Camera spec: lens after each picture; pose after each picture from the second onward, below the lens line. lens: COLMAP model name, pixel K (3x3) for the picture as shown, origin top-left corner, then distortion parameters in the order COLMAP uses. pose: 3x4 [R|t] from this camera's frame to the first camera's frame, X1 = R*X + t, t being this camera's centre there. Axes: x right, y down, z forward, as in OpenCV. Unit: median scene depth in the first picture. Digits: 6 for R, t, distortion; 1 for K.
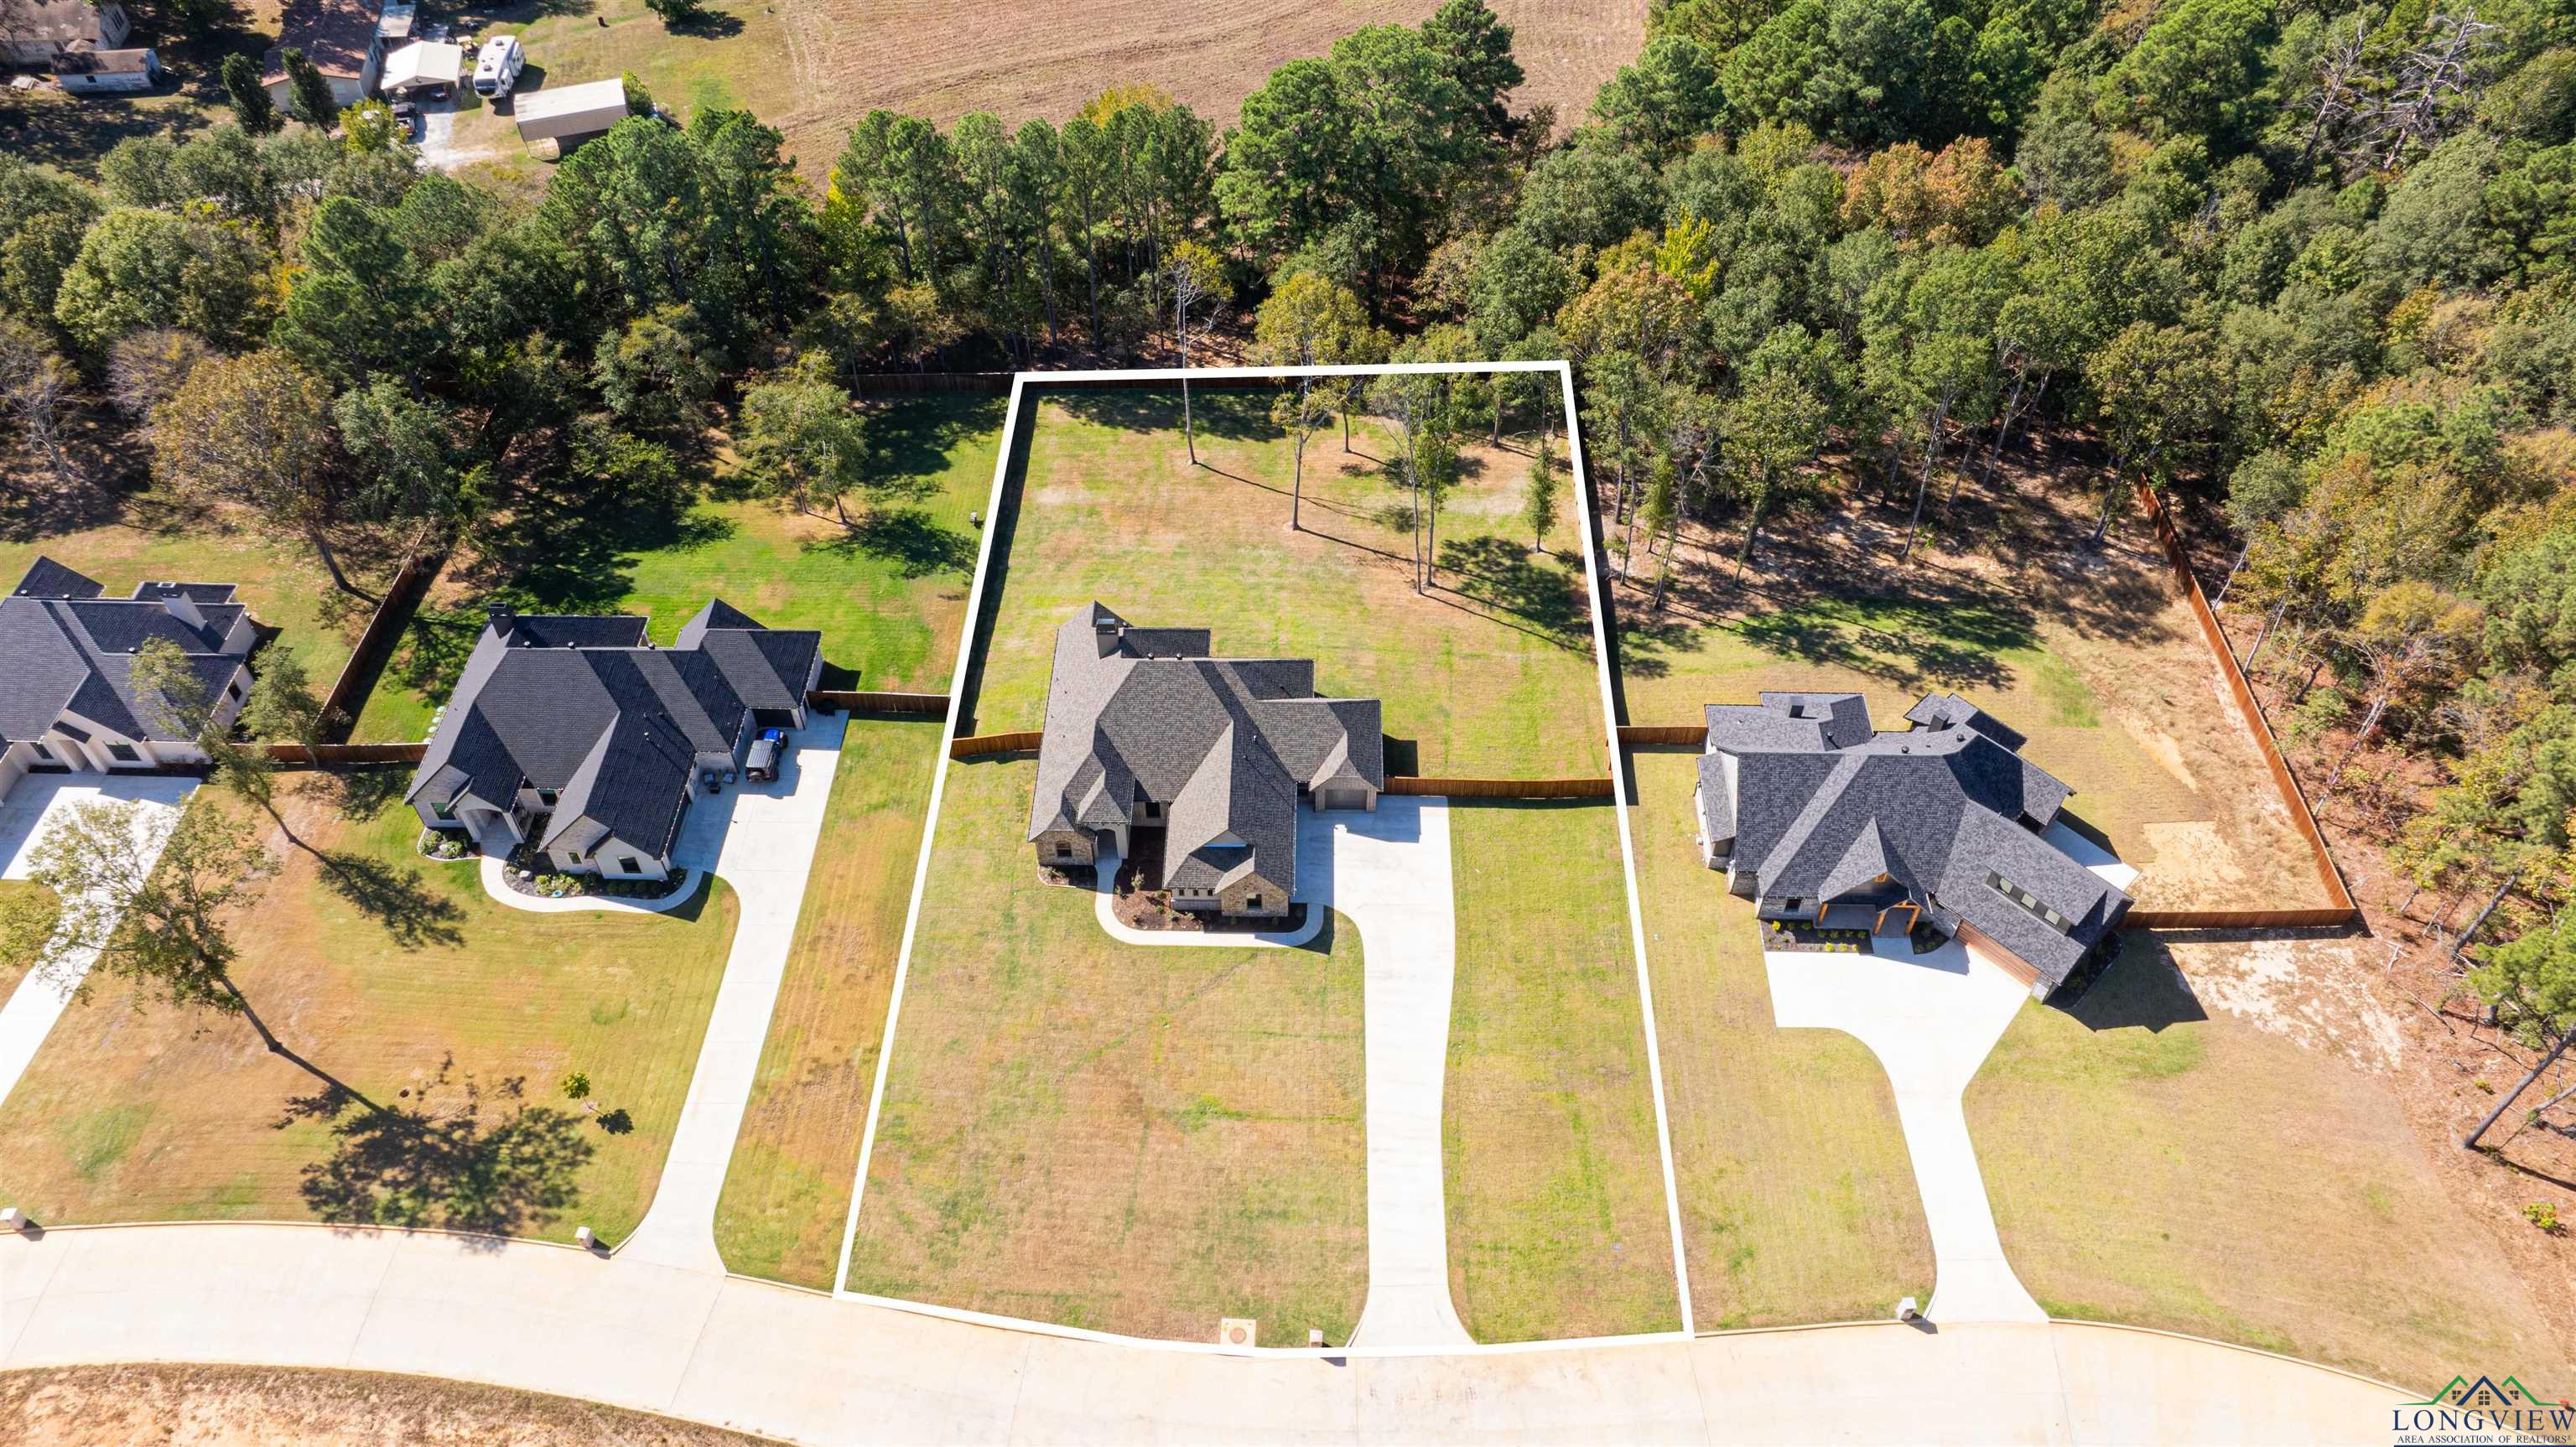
lens RADIAL K [[1804.2, 0, 1288.0], [0, 1804.2, 723.5], [0, 0, 1]] dist [-0.001433, -0.003980]
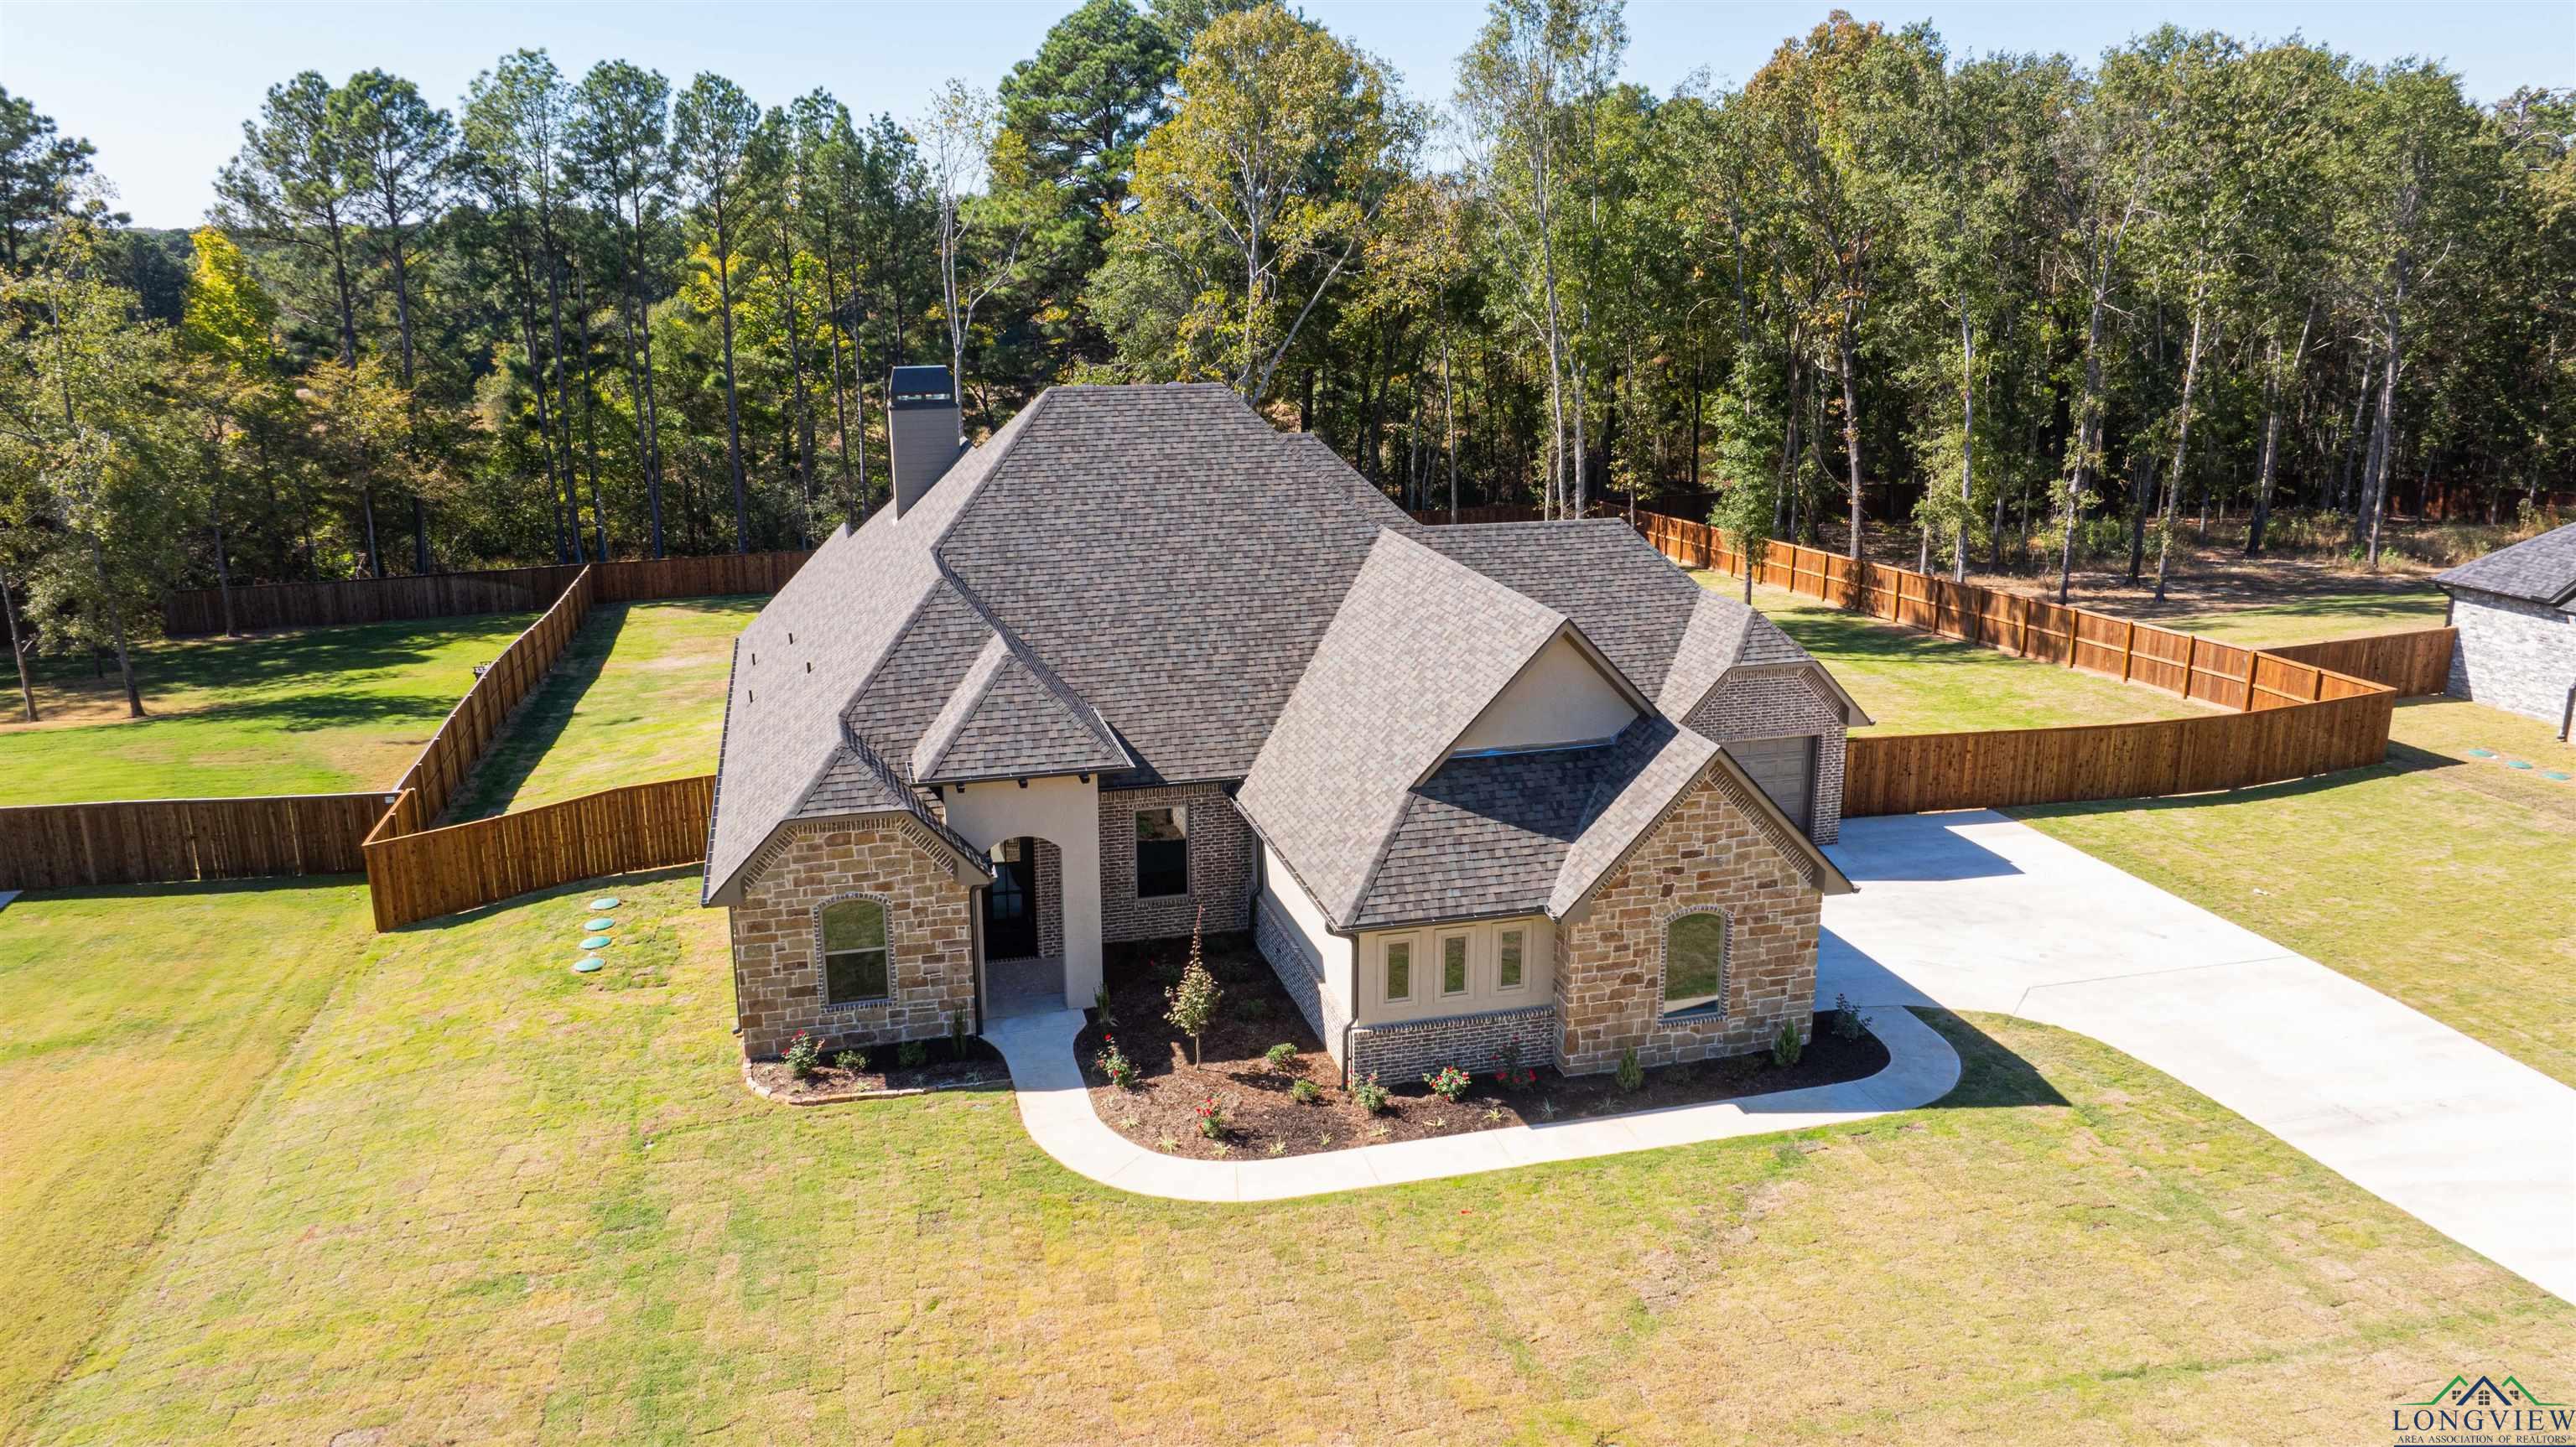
lens RADIAL K [[1804.2, 0, 1288.0], [0, 1804.2, 723.5], [0, 0, 1]] dist [-0.001433, -0.003980]
pose [[0.961490, -0.070723, 0.265586, -0.130296], [0.203307, 0.833269, -0.514129, 0.180226], [-0.184944, 0.548325, 0.815558, 0.771715]]
